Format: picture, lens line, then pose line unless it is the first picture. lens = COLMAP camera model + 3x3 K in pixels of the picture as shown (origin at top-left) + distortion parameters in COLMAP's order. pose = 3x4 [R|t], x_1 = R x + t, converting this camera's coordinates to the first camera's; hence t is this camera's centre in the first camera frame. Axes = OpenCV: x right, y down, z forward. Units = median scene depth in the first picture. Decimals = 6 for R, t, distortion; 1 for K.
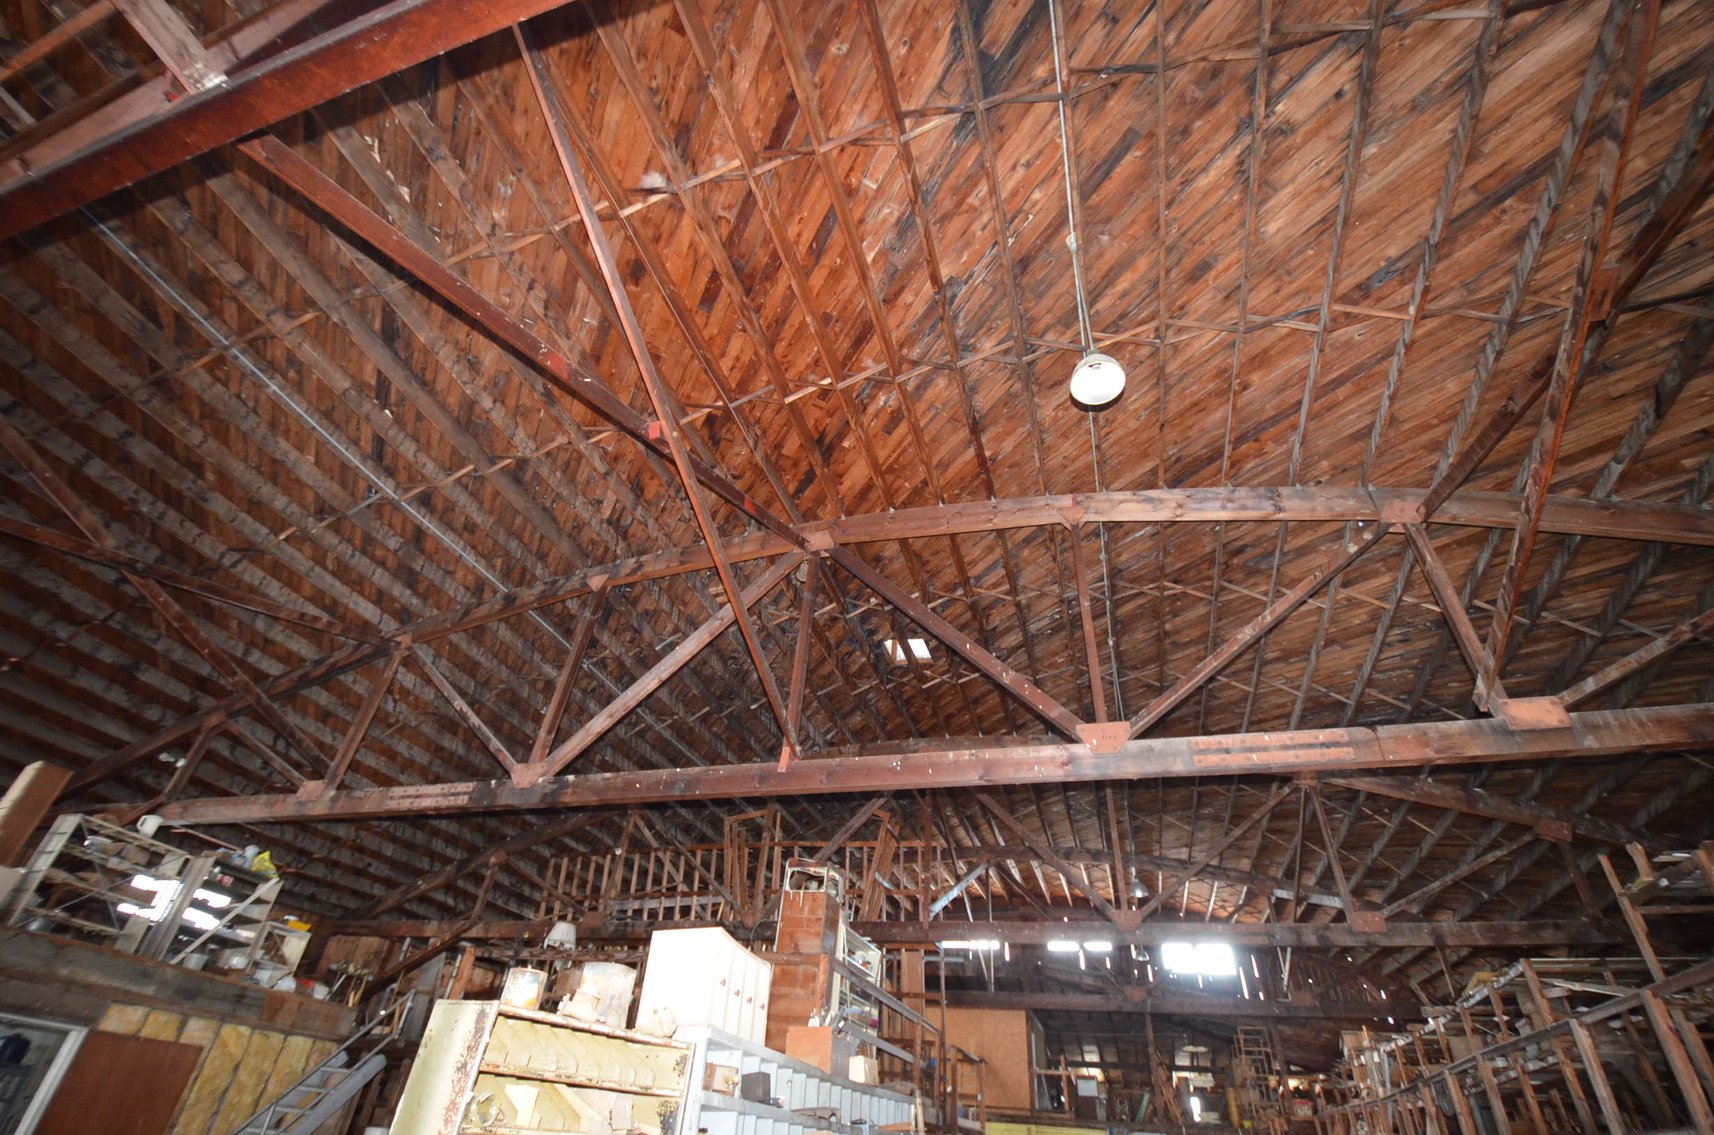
lens RADIAL K [[753.3, 0, 861.8], [0, 753.3, 563.9], [0, 0, 1]] dist [0.000635, -0.013404]
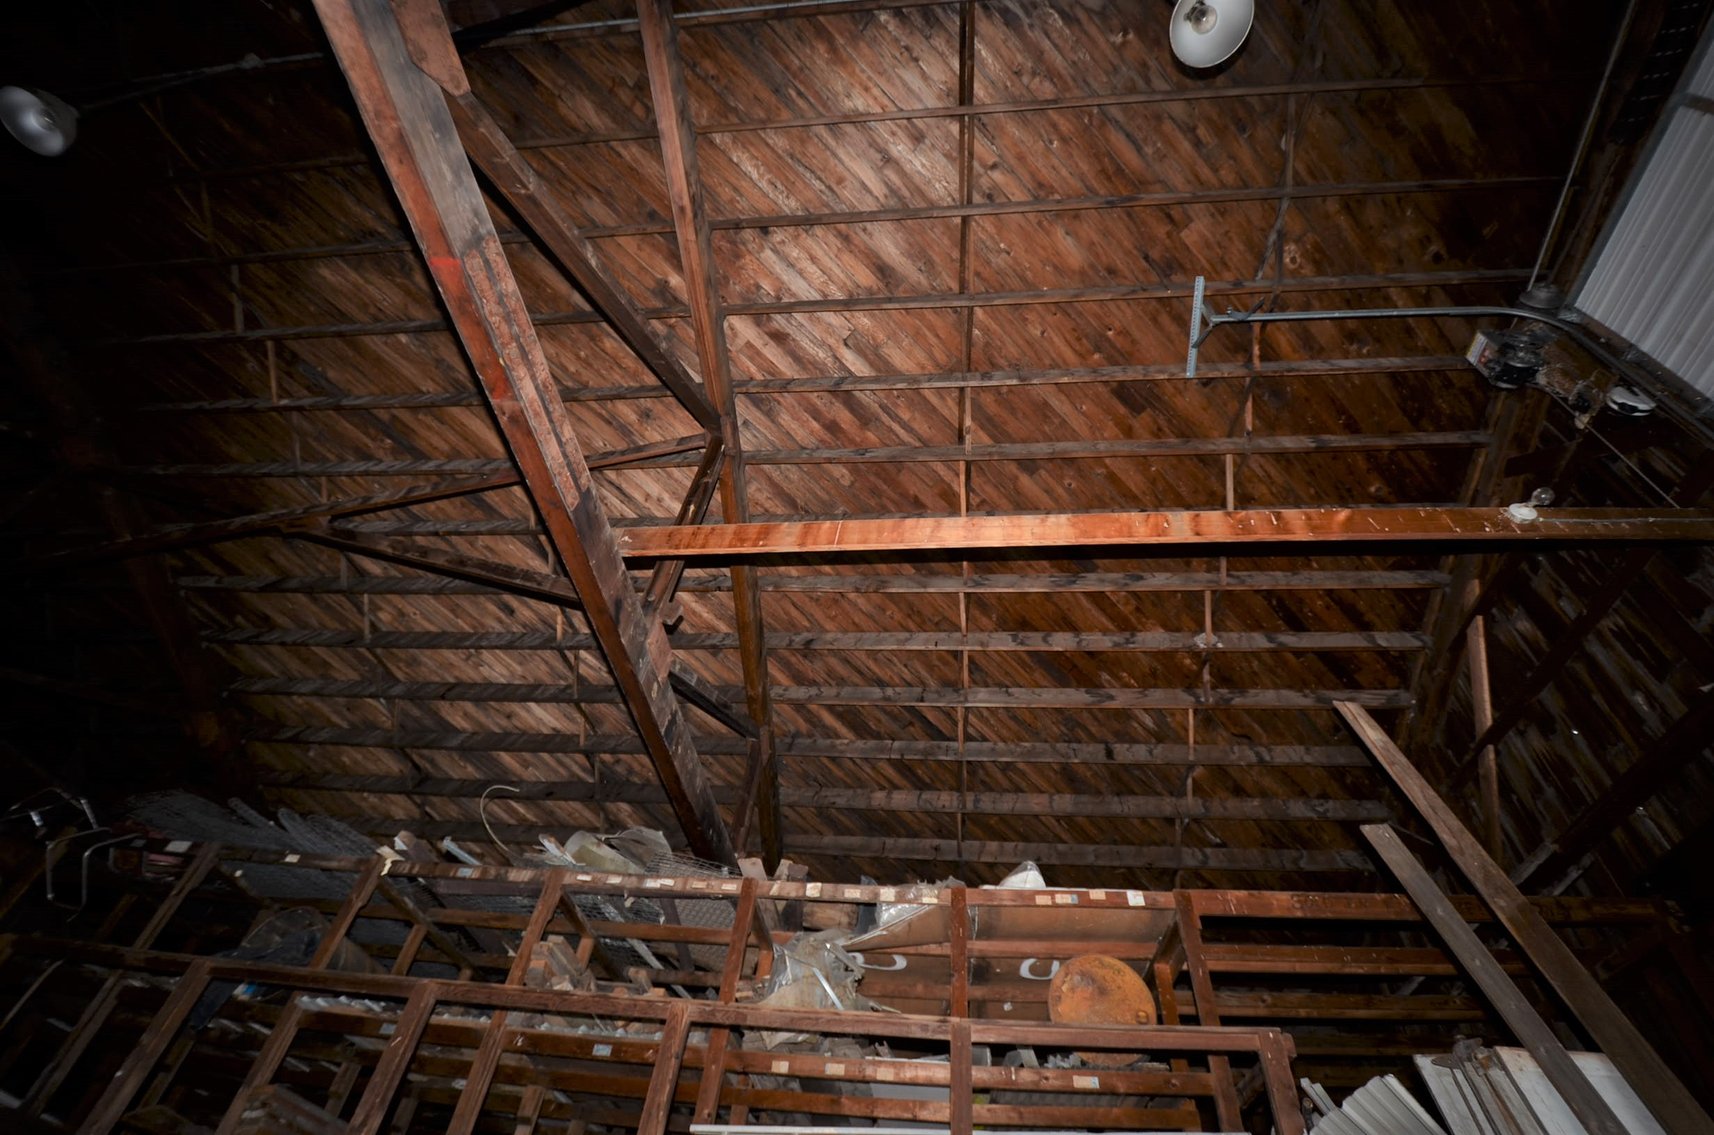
lens RADIAL K [[753.3, 0, 861.8], [0, 753.3, 563.9], [0, 0, 1]] dist [0.000635, -0.013404]
pose [[-0.207672, 0.666566, 0.715934, -0.058563], [-0.677245, 0.430137, -0.596927, -0.085128], [-0.705841, -0.608828, 0.362101, -0.106863]]
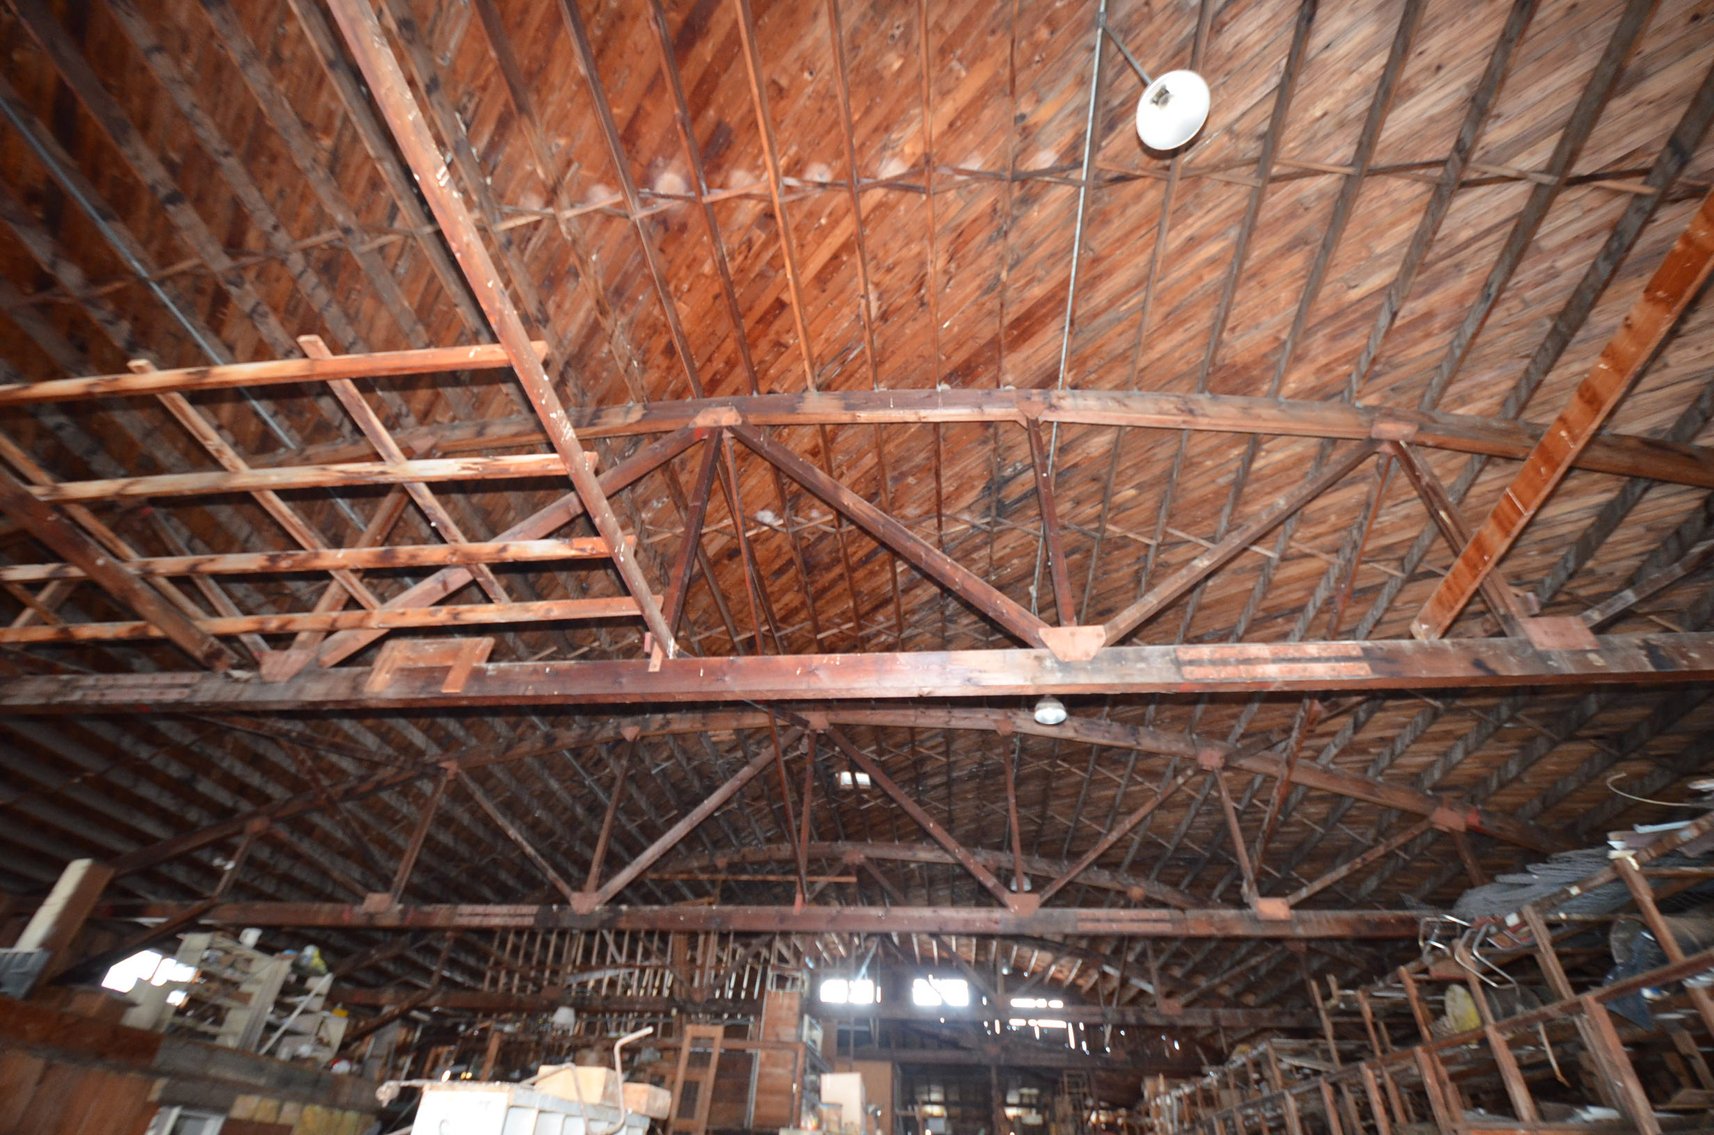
lens RADIAL K [[753.3, 0, 861.8], [0, 753.3, 563.9], [0, 0, 1]] dist [0.000635, -0.013404]
pose [[0.980096, 0.099908, 0.171551, -0.213994], [-0.095046, 0.994809, -0.036347, -0.242758], [-0.174292, 0.019319, 0.984504, -0.297442]]
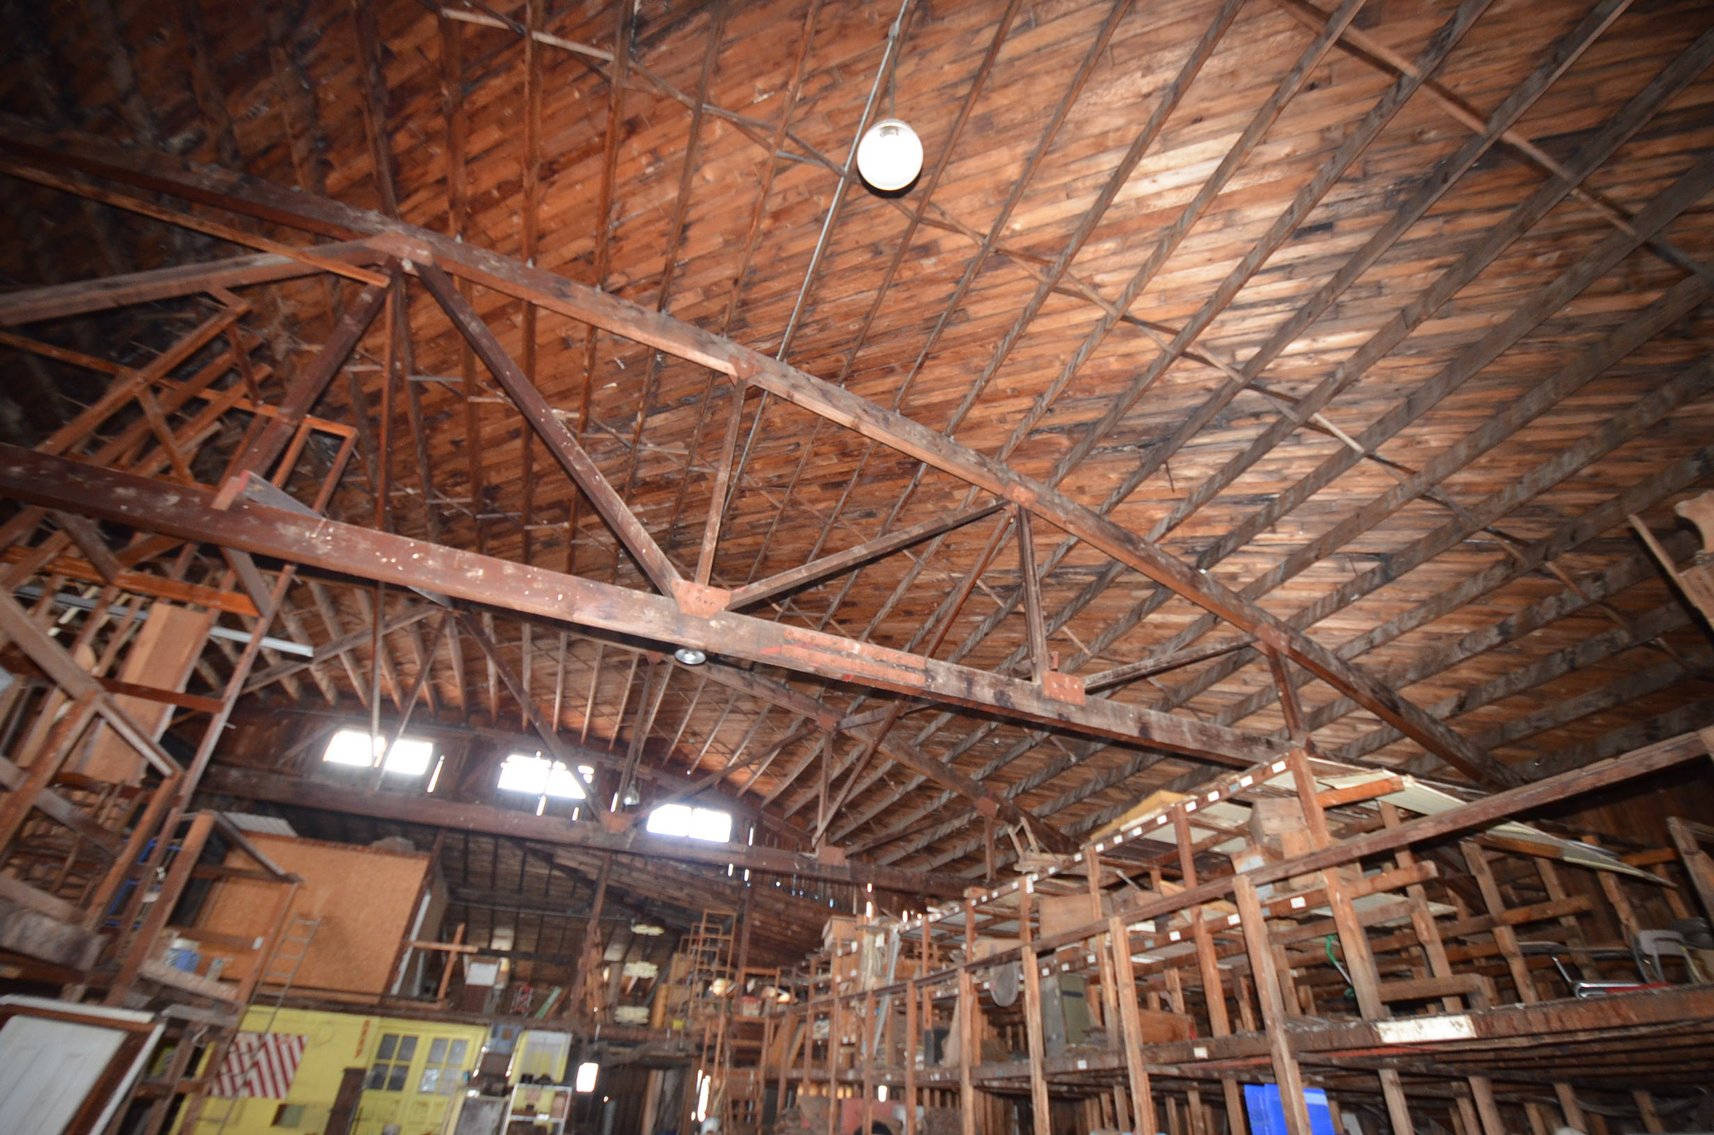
lens RADIAL K [[753.3, 0, 861.8], [0, 753.3, 563.9], [0, 0, 1]] dist [0.000635, -0.013404]
pose [[0.791968, 0.328876, 0.514419, 0.191374], [-0.367021, 0.929749, -0.029360, 0.472135], [-0.487937, -0.165550, 0.857036, 0.575507]]
